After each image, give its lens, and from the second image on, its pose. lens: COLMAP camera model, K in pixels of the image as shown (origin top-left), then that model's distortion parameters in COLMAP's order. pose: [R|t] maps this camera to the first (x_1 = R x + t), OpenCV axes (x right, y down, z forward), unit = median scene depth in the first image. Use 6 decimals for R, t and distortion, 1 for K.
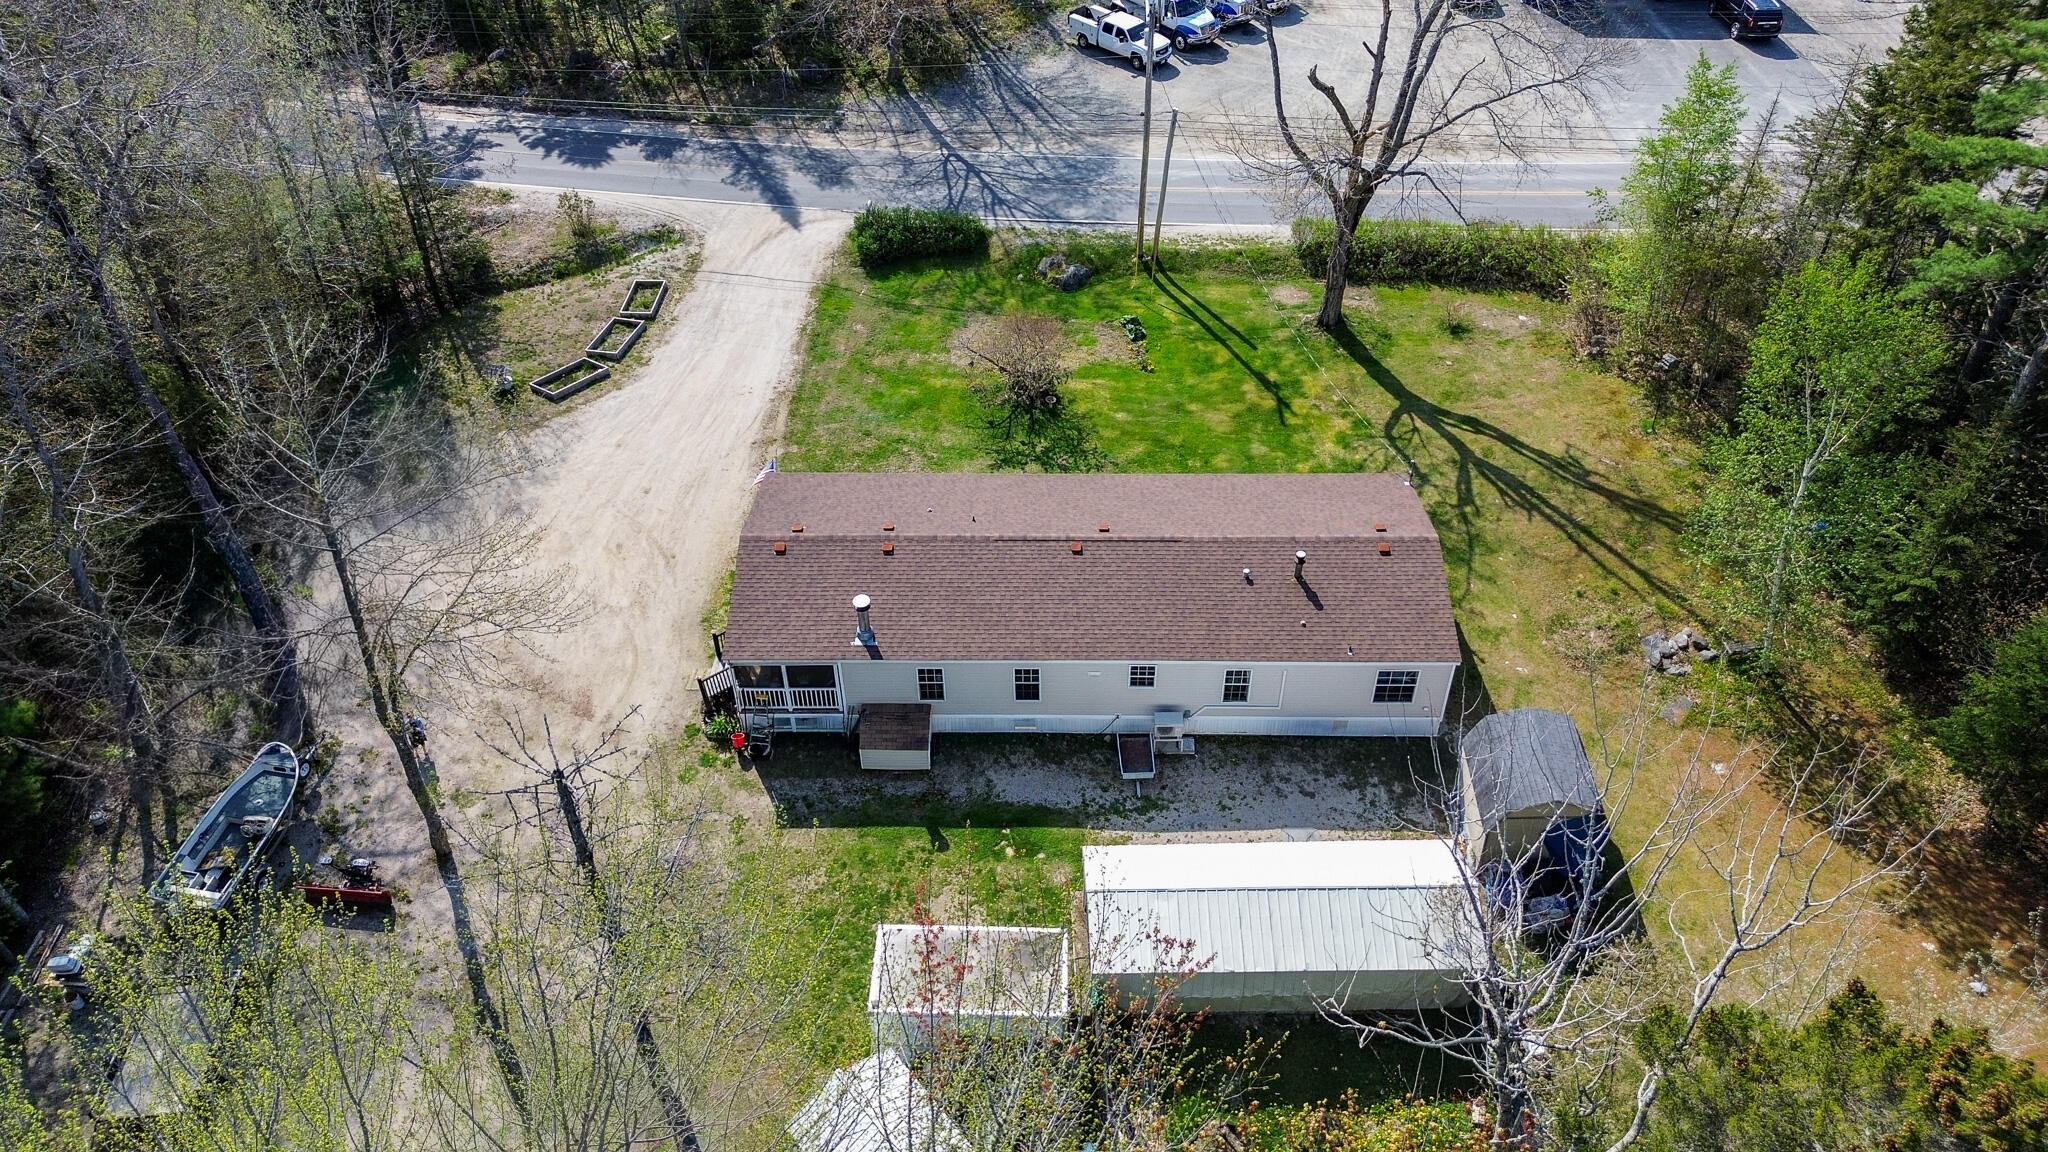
lens RADIAL K [[1451.5, 0, 1026.0], [0, 1451.5, 580.3], [0, 0, 1]] dist [0.051131, -0.047206]
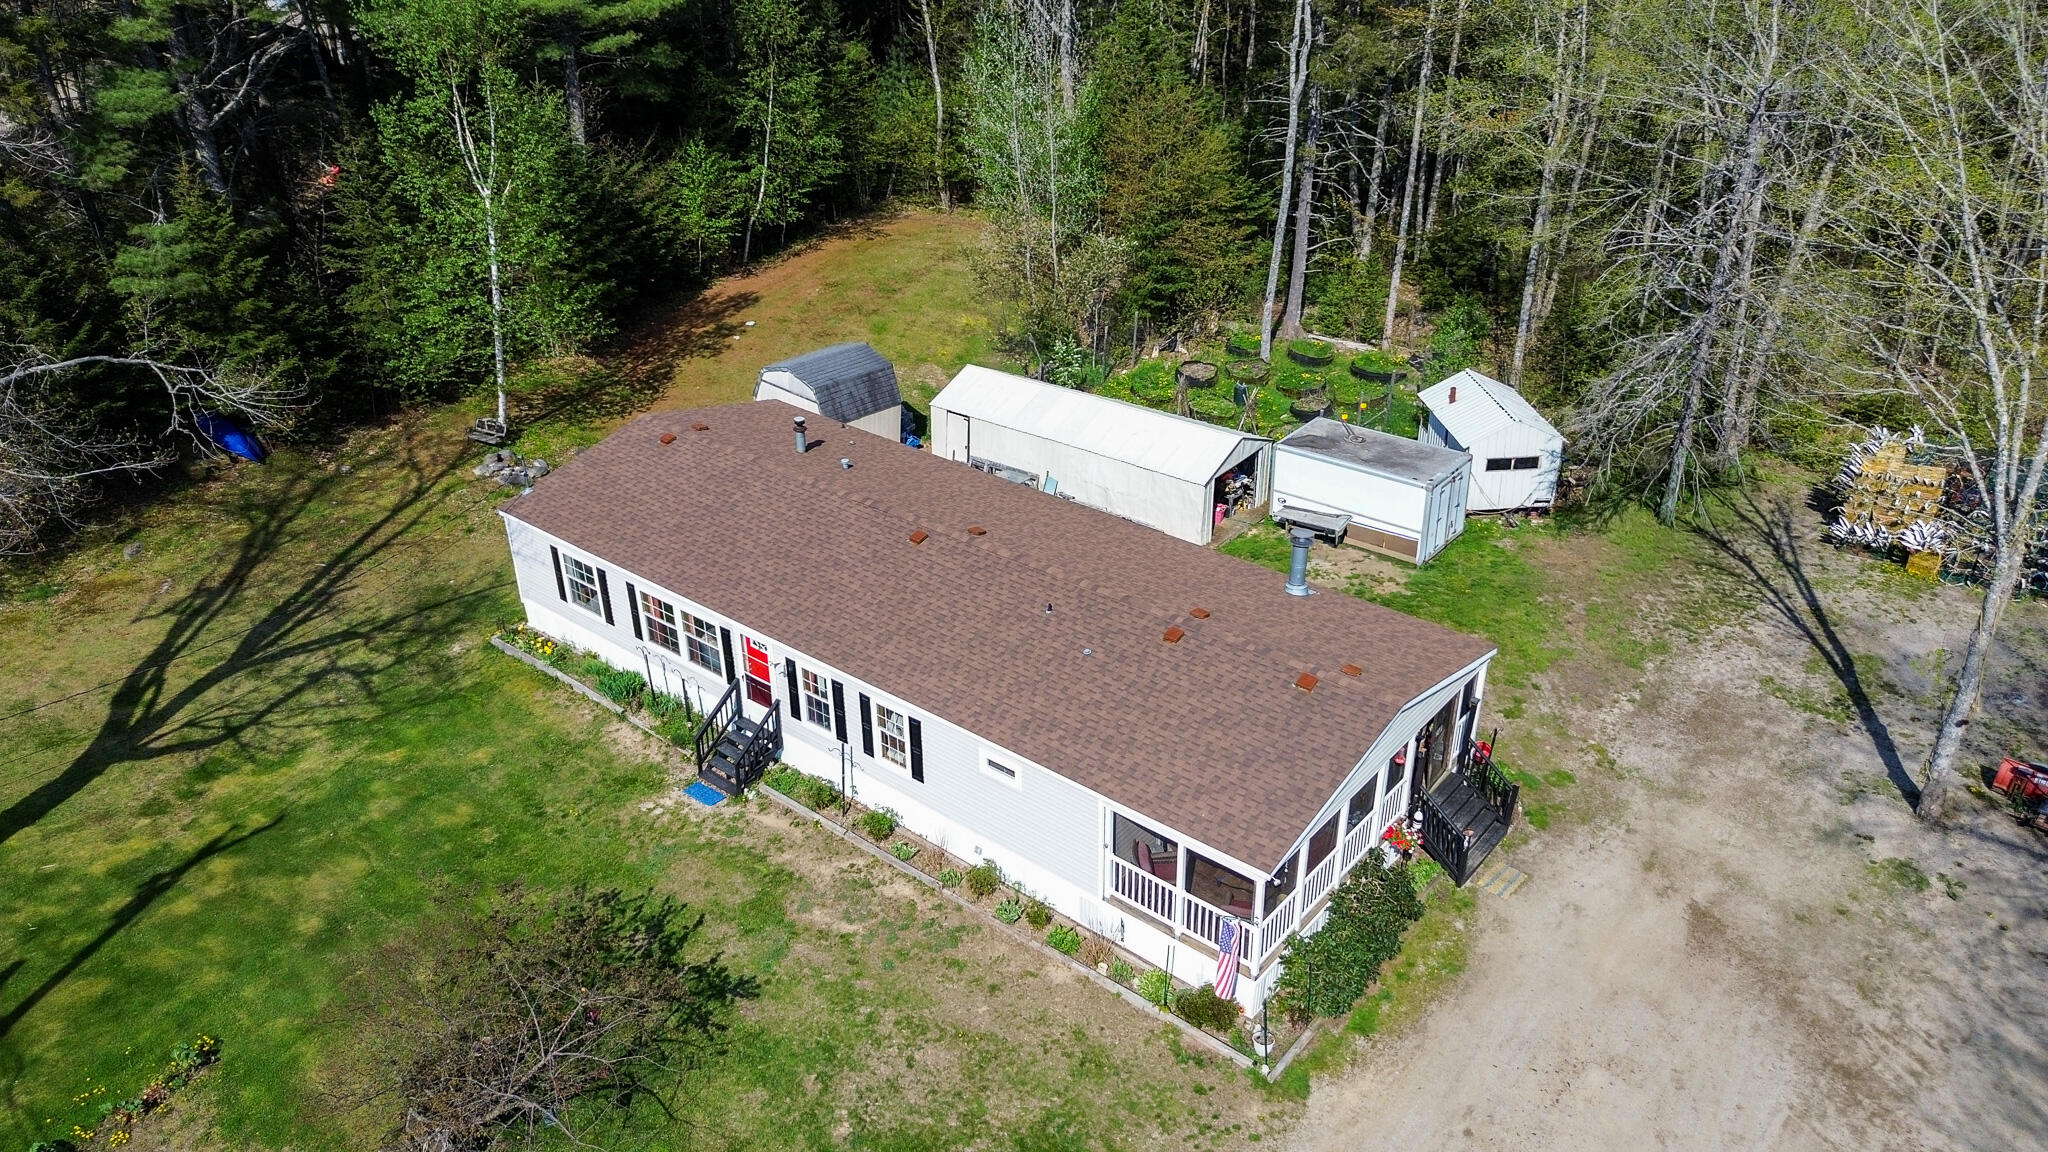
lens RADIAL K [[1451.5, 0, 1032.3], [0, 1451.5, 577.4], [0, 0, 1]] dist [0.051131, -0.047206]
pose [[-0.787413, -0.276555, 0.550906, -0.310388], [0.429556, 0.394809, 0.812162, -0.461813], [-0.442110, 0.876152, -0.192082, 0.911466]]
